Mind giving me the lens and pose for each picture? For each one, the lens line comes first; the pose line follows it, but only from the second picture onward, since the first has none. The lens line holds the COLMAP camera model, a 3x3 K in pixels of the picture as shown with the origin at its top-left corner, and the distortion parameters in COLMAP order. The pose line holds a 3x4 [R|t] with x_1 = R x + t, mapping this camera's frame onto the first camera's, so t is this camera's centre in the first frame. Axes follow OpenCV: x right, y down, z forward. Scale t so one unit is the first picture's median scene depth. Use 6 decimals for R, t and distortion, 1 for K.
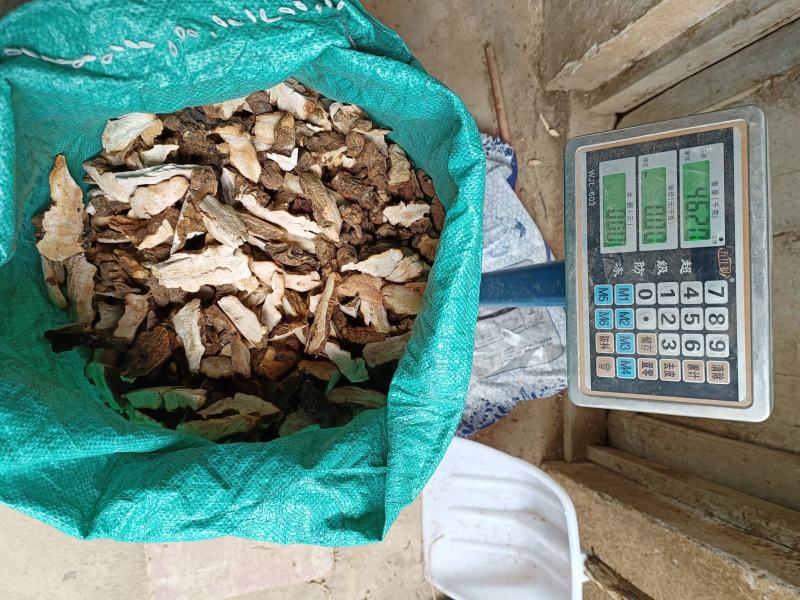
lens RADIAL K [[525.9, 0, 375.9], [0, 525.9, 302.6], [0, 0, 1]] dist [0.066665, -0.052104]
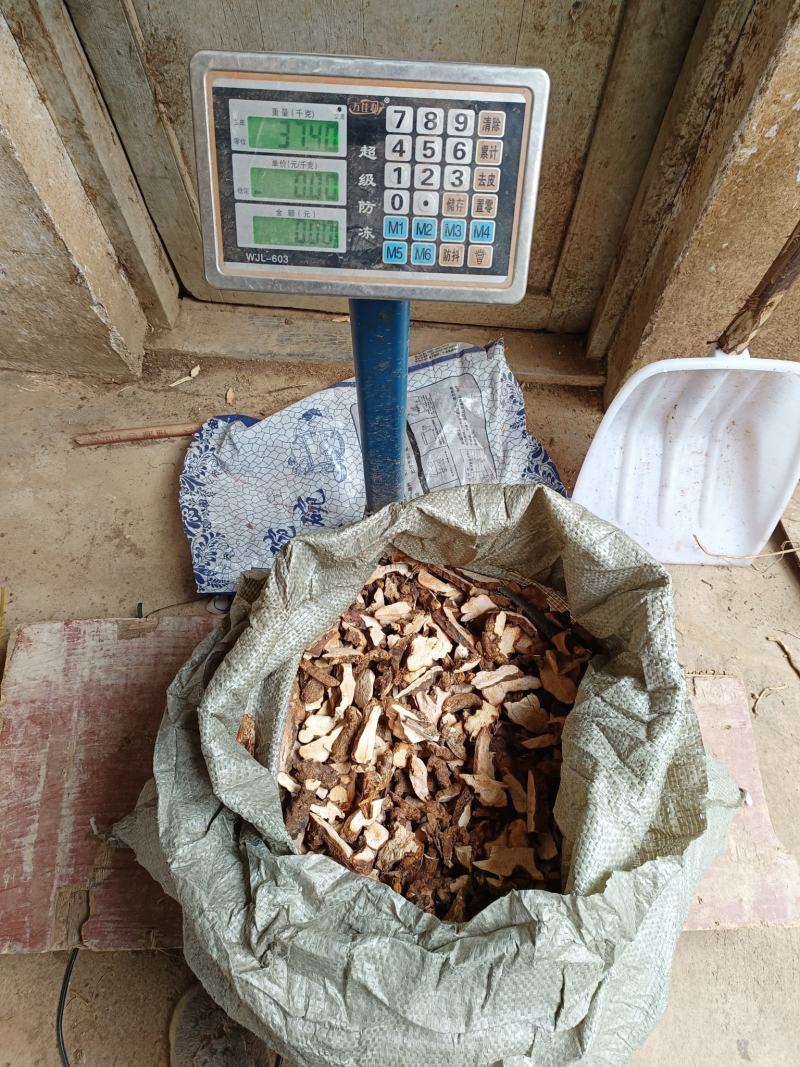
lens RADIAL K [[701.5, 0, 401.1], [0, 701.5, 577.5], [0, 0, 1]] dist [0.066665, -0.052104]
pose [[0.068283, -0.989772, 0.125255, -0.230893], [0.997636, 0.068722, -0.000824, 0.032804], [-0.007792, 0.125015, 0.992124, -0.055515]]
